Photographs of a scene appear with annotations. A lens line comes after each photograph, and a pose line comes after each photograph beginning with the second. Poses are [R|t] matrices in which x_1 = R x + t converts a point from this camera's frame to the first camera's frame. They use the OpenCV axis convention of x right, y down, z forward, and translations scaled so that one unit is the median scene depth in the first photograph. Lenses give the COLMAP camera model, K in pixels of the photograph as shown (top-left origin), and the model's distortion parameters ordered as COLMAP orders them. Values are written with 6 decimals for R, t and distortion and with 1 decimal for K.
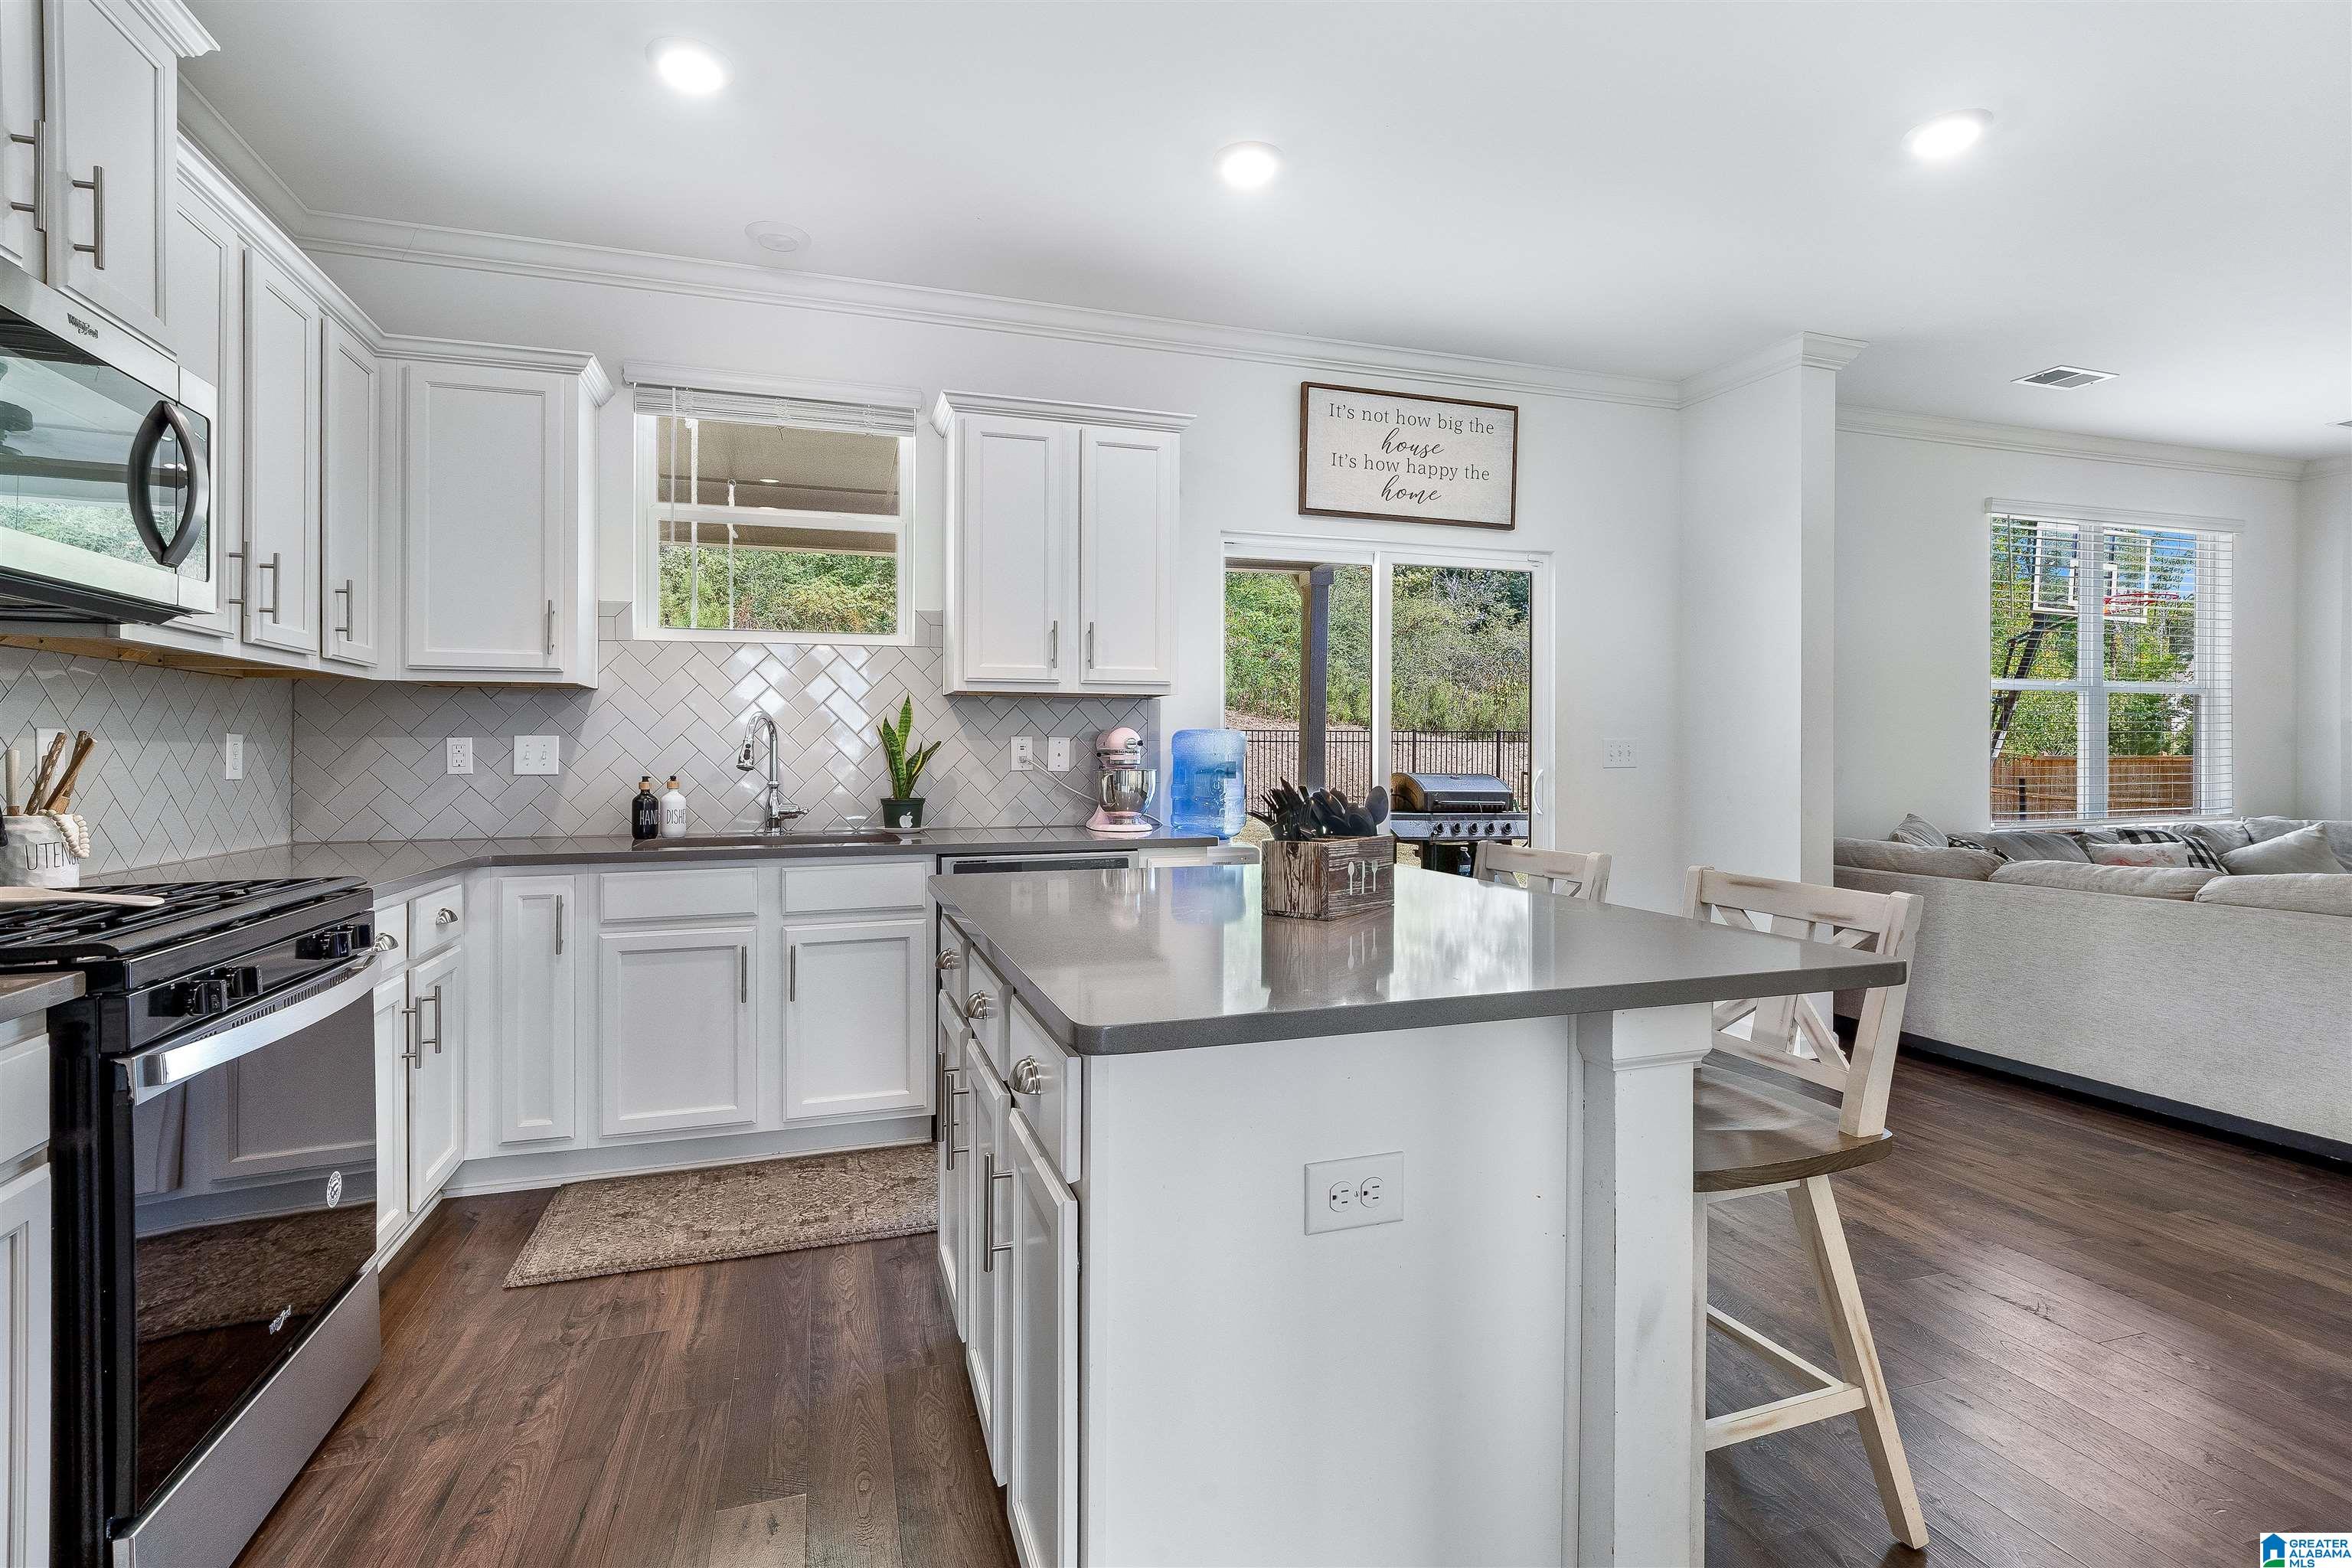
lens RADIAL K [[1081.9, 0, 1176.7], [0, 1081.9, 761.2], [0, 0, 1]] dist [-0.010446, -0.000260]
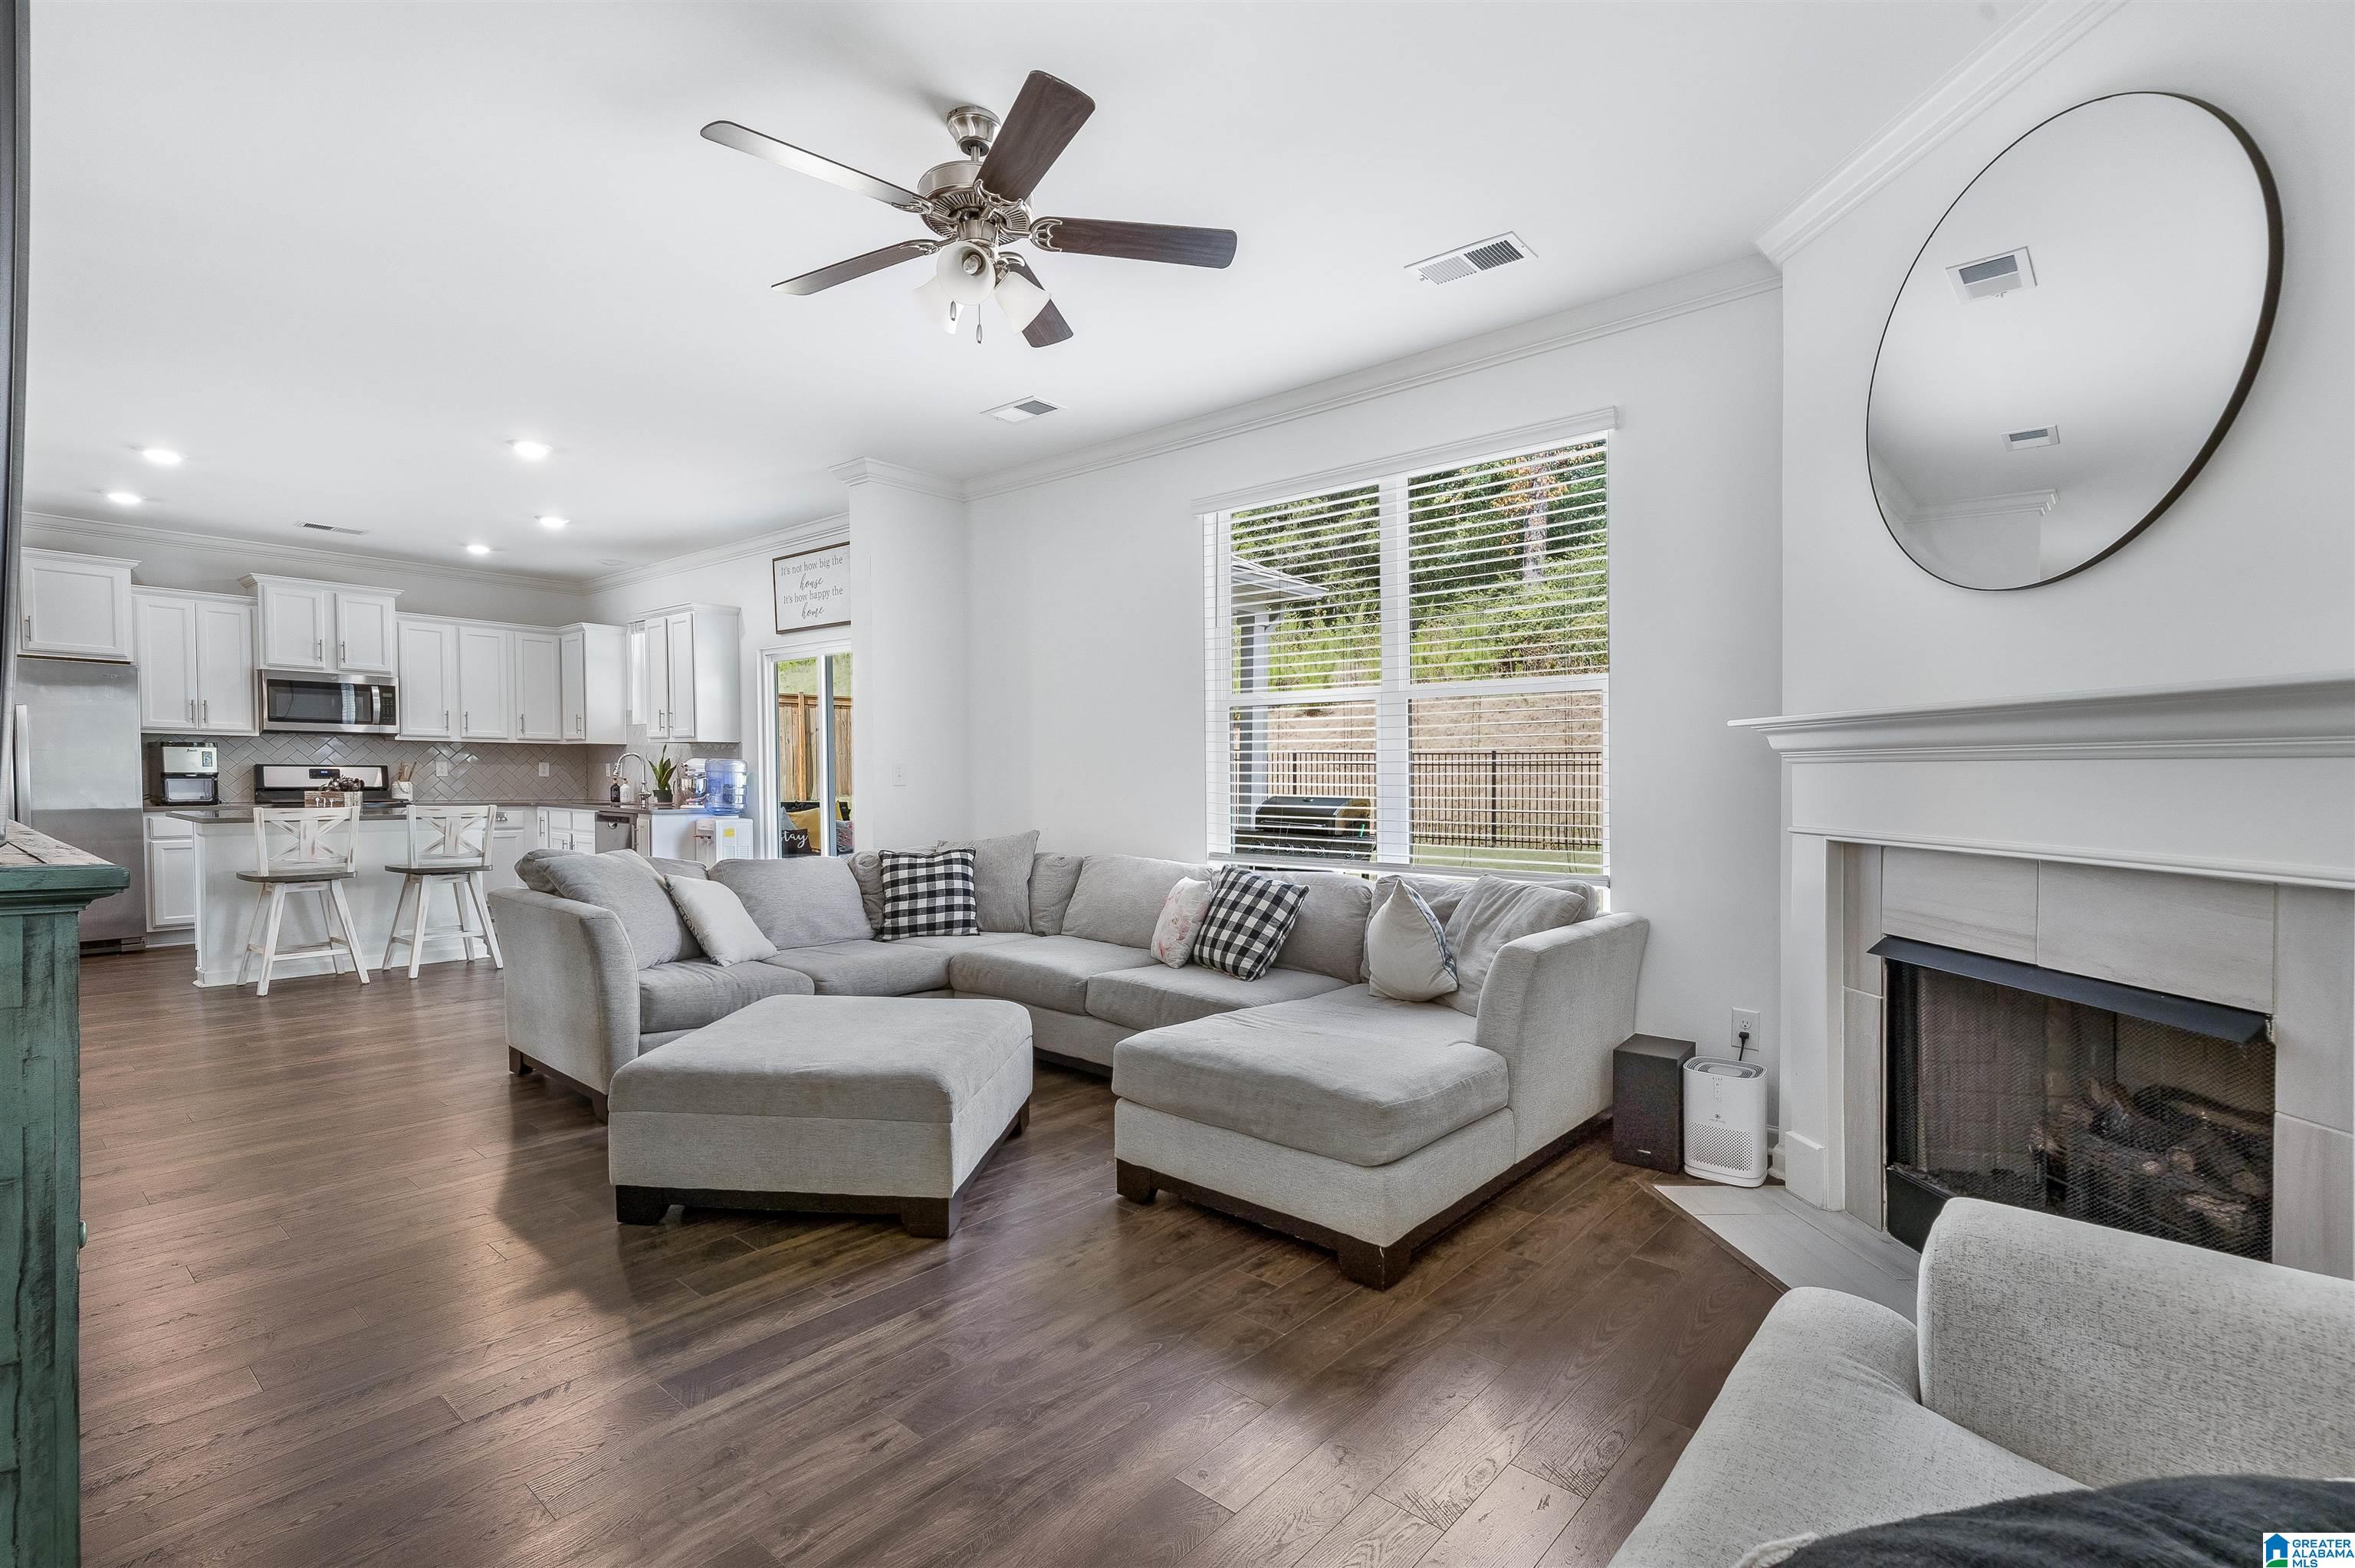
lens RADIAL K [[1096.8, 0, 1181.4], [0, 1096.8, 818.0], [0, 0, 1]] dist [0.025970, 0.000688]
pose [[0.516760, 0.041079, -0.855144, 2.215573], [-0.014878, 0.999128, 0.039005, -0.012469], [0.856001, -0.007434, 0.516921, 0.706026]]
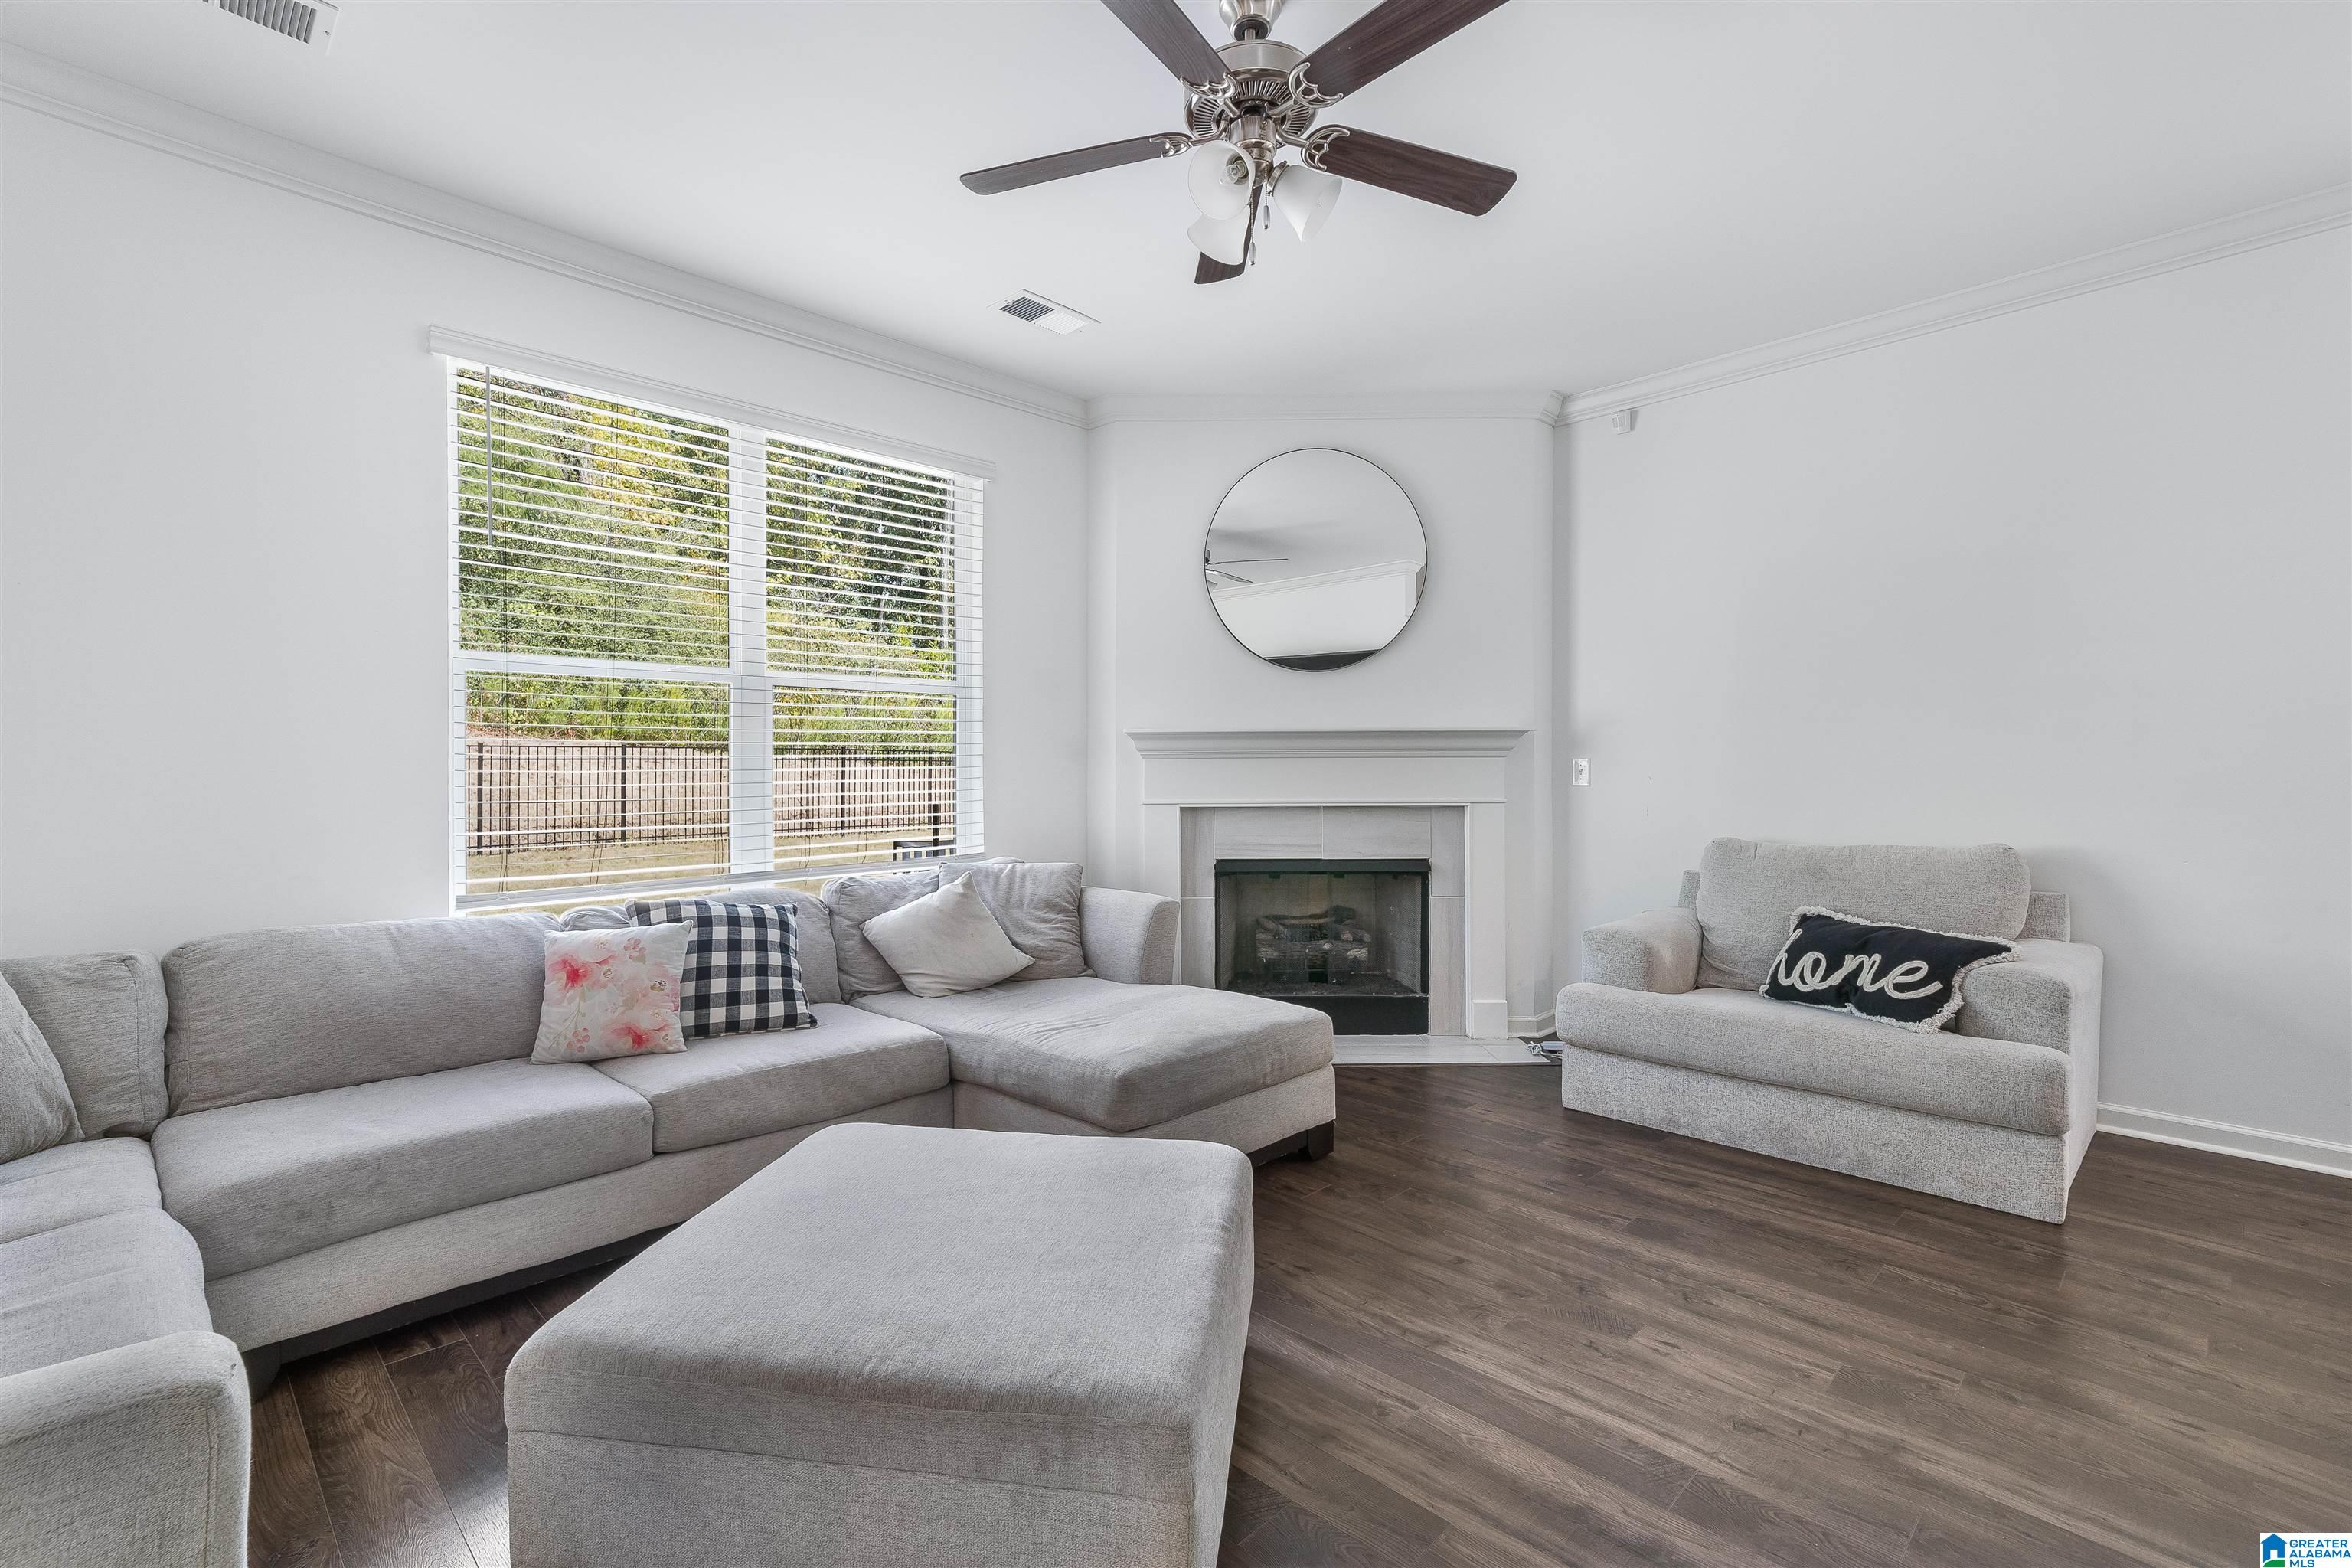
lens RADIAL K [[1022.6, 0, 1134.3], [0, 1022.6, 809.9], [0, 0, 1]] dist [-0.000562, -0.000037]
pose [[0.903304, -0.020486, 0.428511, 1.209265], [0.008848, 0.999536, 0.029134, -0.003091], [-0.428909, -0.022525, 0.903067, 0.481441]]
